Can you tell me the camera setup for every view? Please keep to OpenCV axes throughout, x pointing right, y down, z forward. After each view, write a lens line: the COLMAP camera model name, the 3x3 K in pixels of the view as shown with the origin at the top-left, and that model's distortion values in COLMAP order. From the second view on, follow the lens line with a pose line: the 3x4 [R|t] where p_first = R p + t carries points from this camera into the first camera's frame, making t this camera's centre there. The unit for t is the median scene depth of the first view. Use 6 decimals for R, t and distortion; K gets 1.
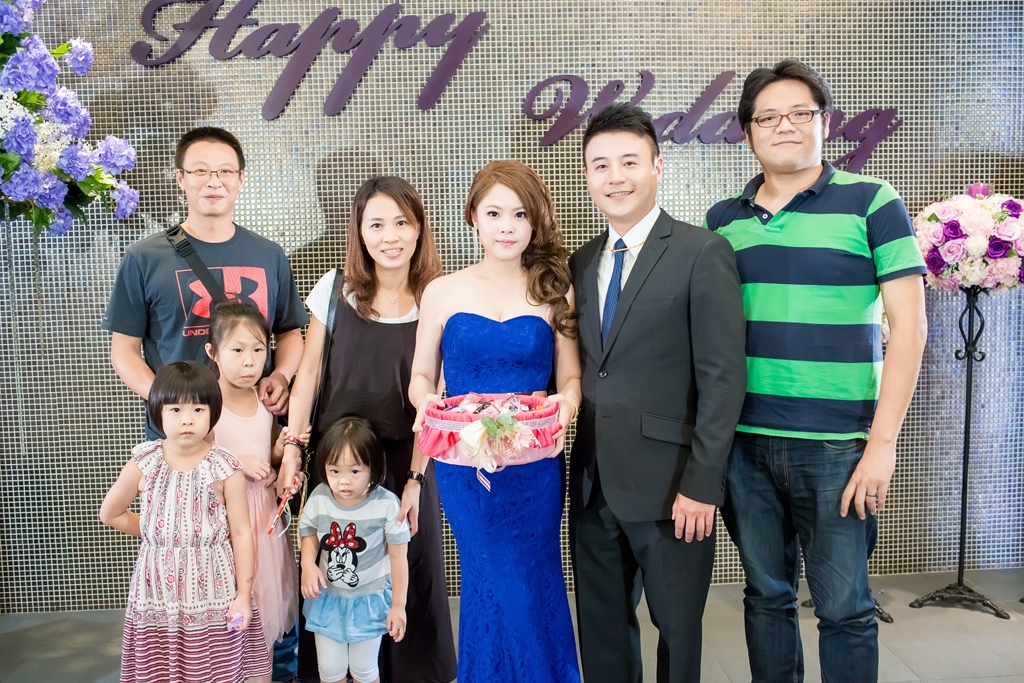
lens RADIAL K [[1008.1, 0, 507.5], [0, 1008.1, 338.6], [0, 0, 1]] dist [-0.041135, 0.000000]
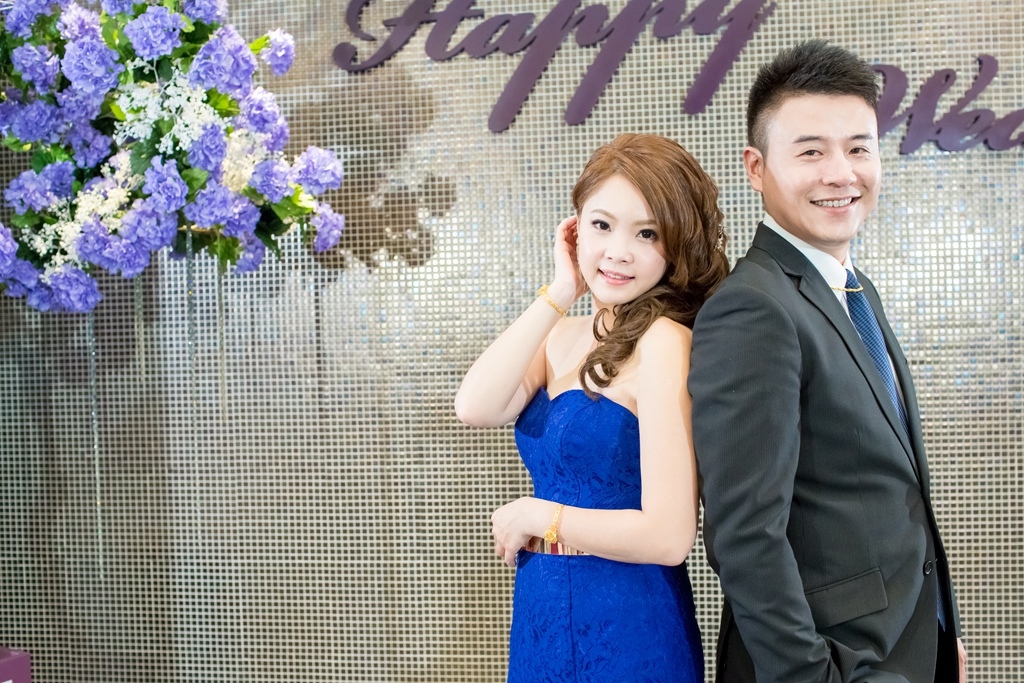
lens RADIAL K [[1147.1, 0, 500.3], [0, 1147.1, 336.6], [0, 0, 1]] dist [-0.056546, 0.000000]
pose [[0.982701, -0.000042, -0.185201, -0.063993], [-0.012444, 0.997725, -0.066255, 0.005933], [0.184782, 0.067413, 0.980465, 0.111934]]
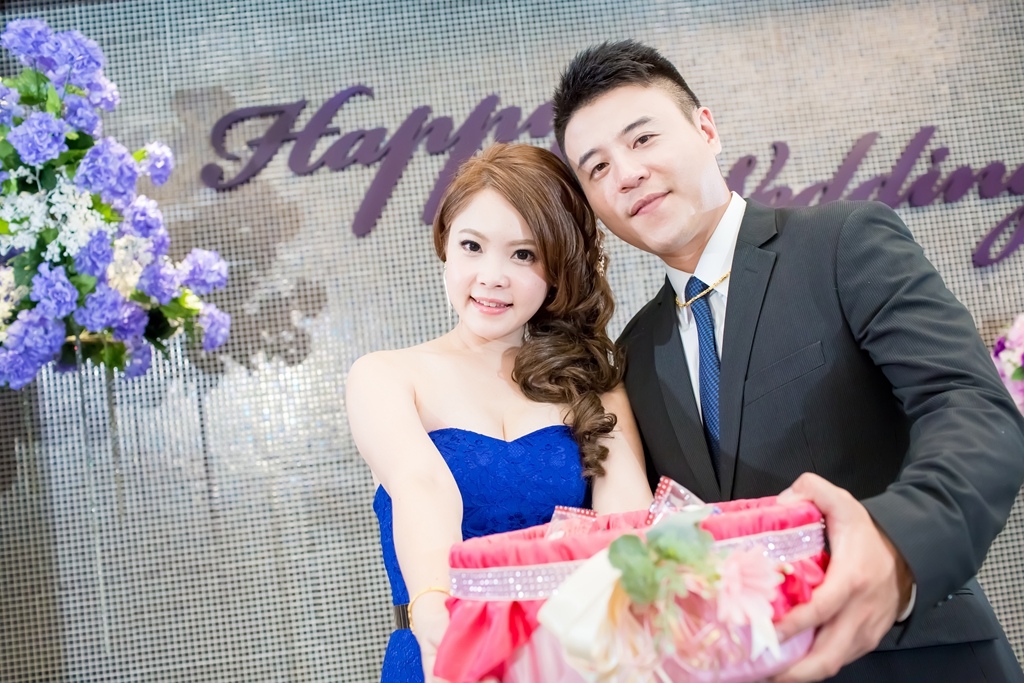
lens RADIAL K [[1008.1, 0, 505.9], [0, 1008.1, 335.9], [0, 0, 1]] dist [-0.041135, 0.000000]
pose [[0.994906, -0.100631, -0.005911, -0.113914], [0.098165, 0.980519, -0.170138, 0.029064], [0.022917, 0.168691, 0.985403, 0.151820]]
